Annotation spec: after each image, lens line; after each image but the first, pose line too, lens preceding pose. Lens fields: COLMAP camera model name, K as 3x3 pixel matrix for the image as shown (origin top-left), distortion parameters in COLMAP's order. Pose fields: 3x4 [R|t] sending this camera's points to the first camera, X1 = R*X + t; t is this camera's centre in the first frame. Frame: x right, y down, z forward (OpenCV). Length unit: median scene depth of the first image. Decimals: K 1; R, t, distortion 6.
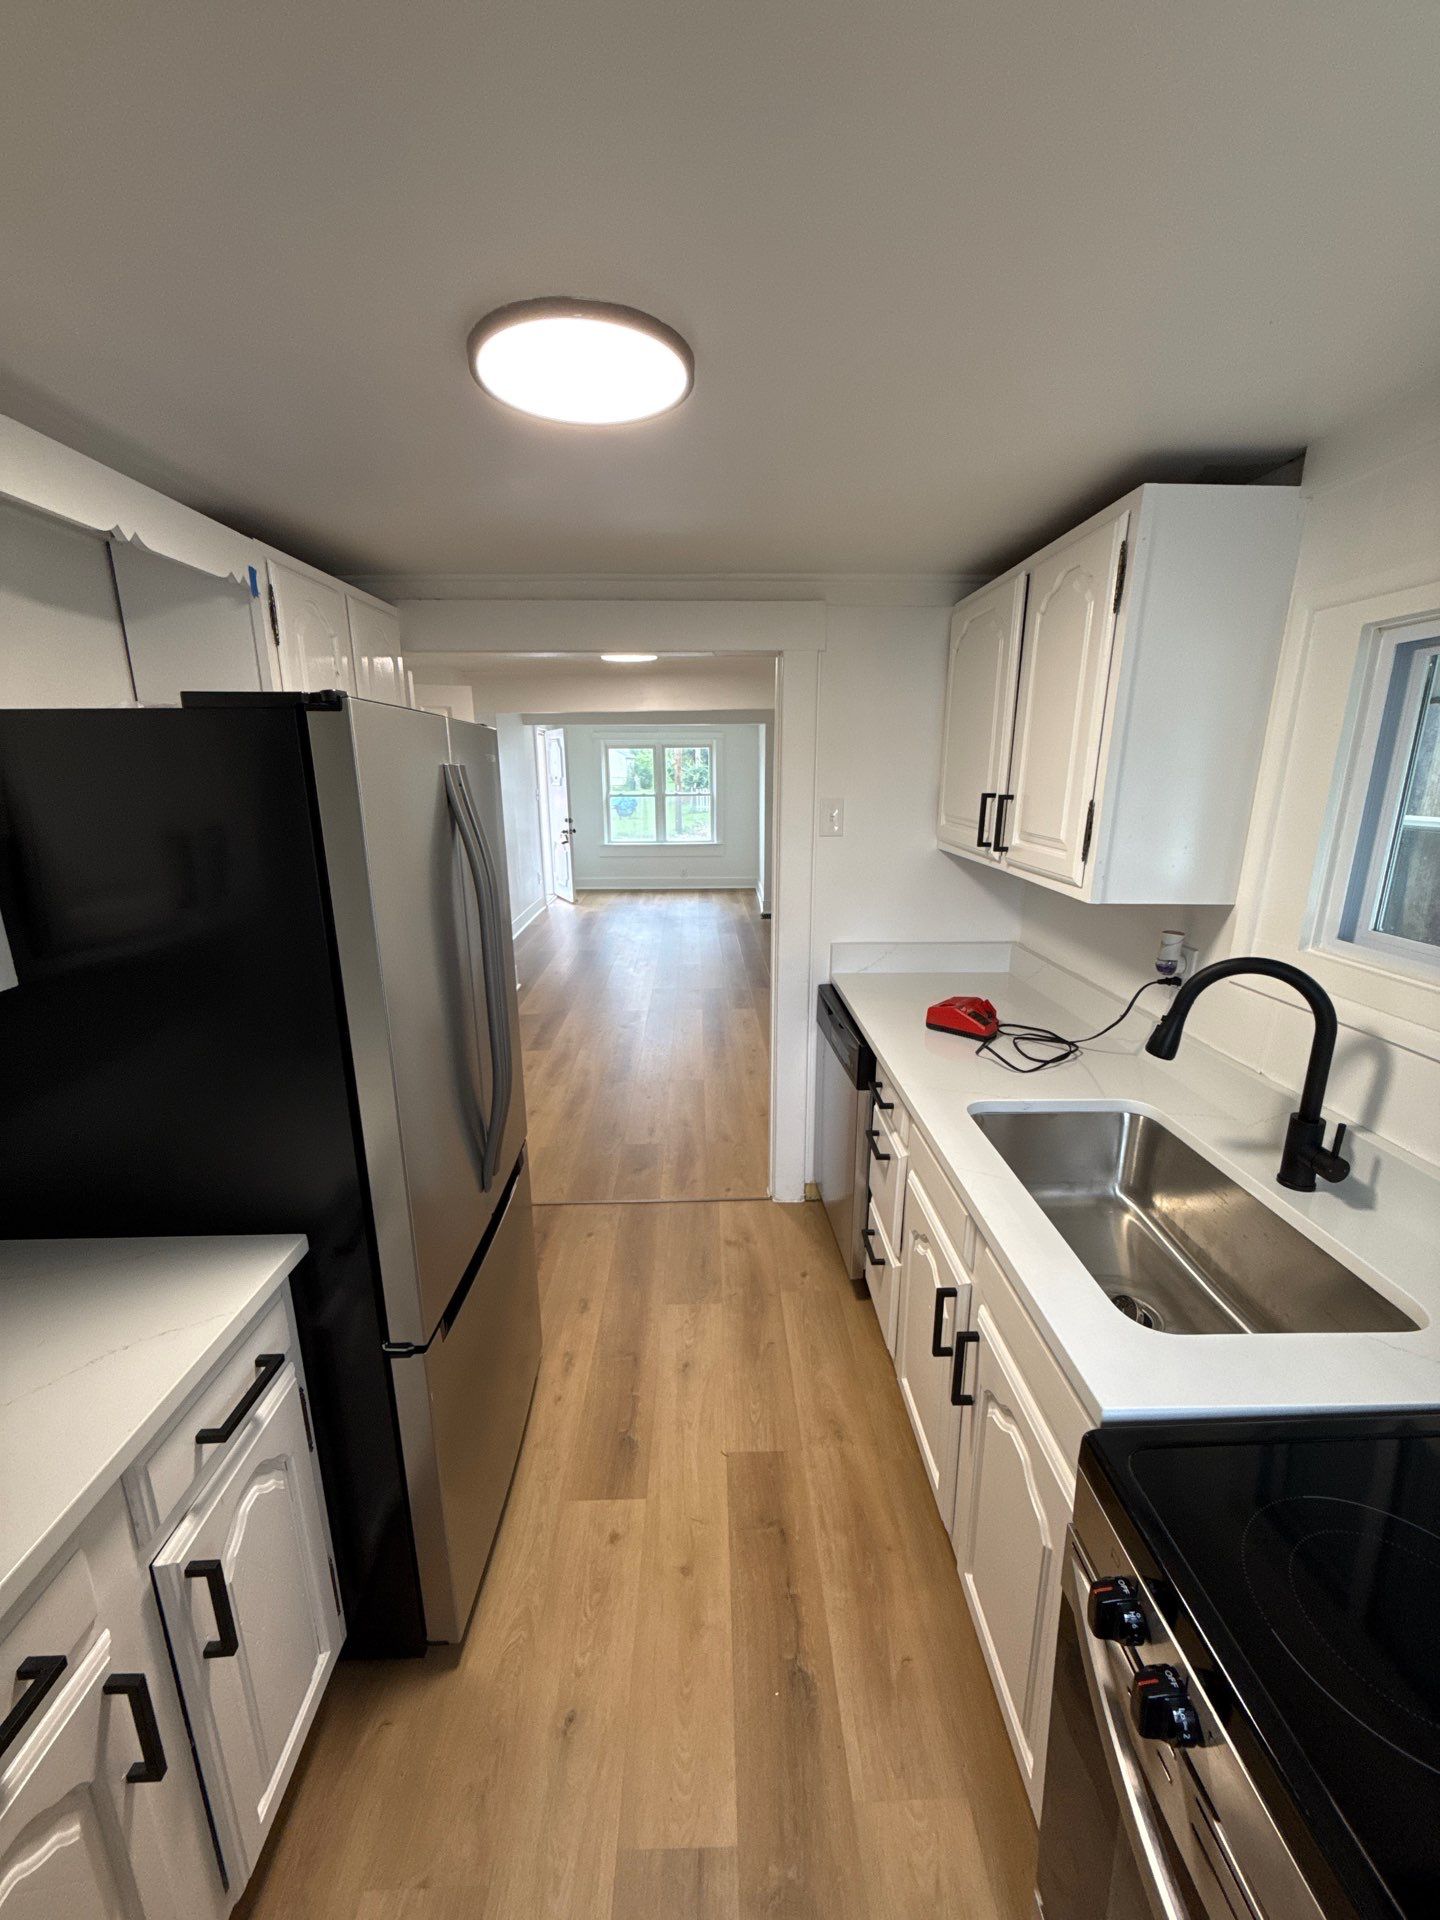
lens RADIAL K [[762.1, 0, 720.6], [0, 762.1, 963.7], [0, 0, 1]] dist [-0.001172, -0.000043]
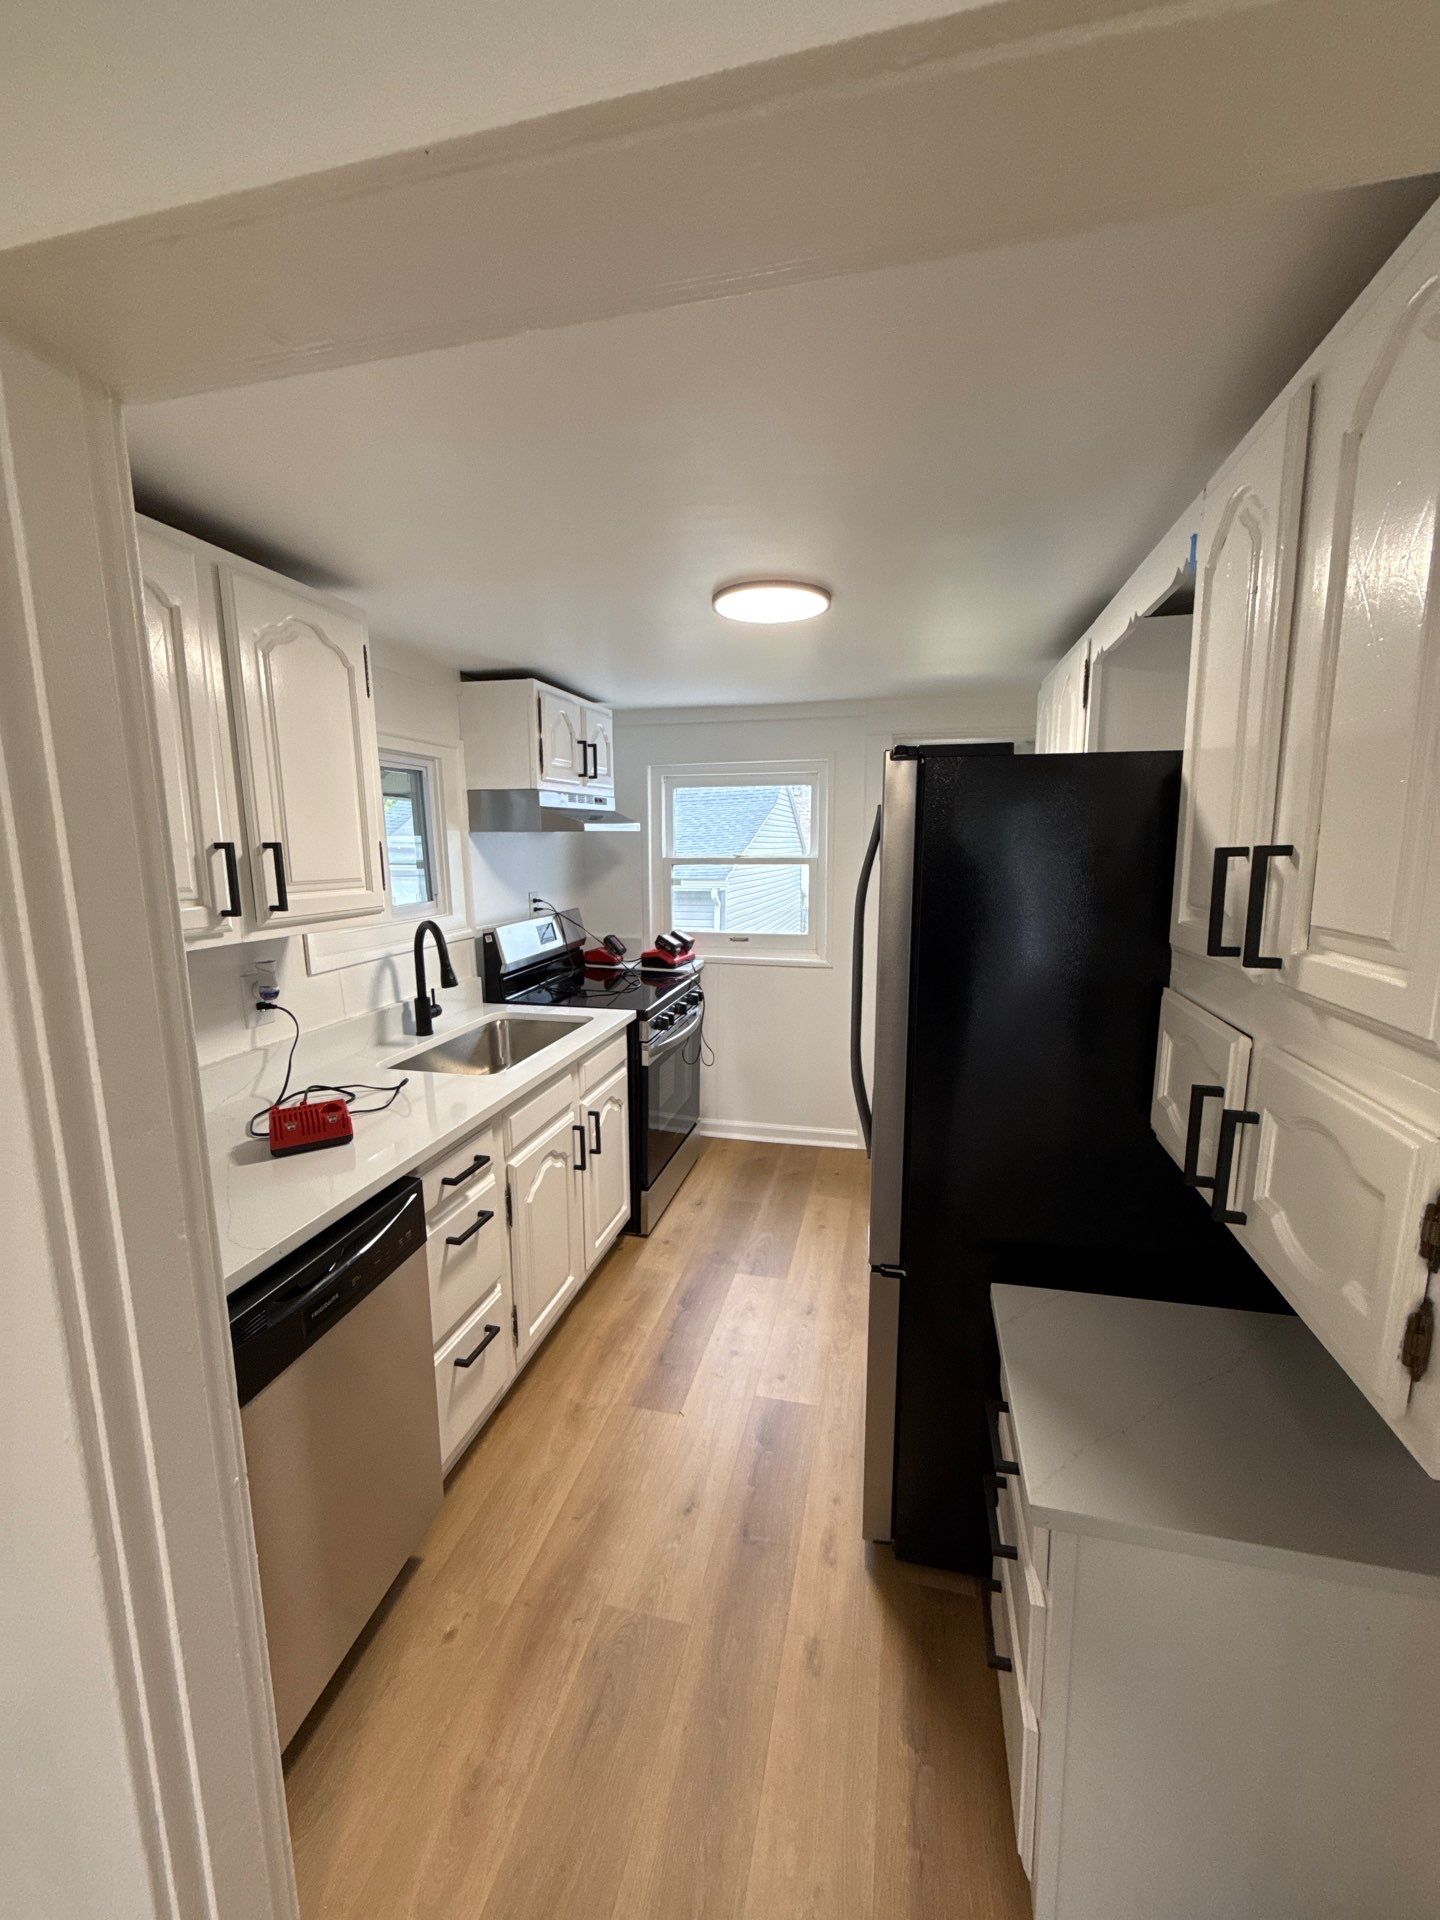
lens RADIAL K [[762.1, 0, 719.2], [0, 762.1, 959.9], [0, 0, 1]] dist [-0.001172, -0.000043]
pose [[-0.967002, -0.028259, 0.253196, -0.271969], [0.072662, 0.921959, 0.380409, -0.345404], [-0.244186, 0.386255, -0.889483, 1.493579]]
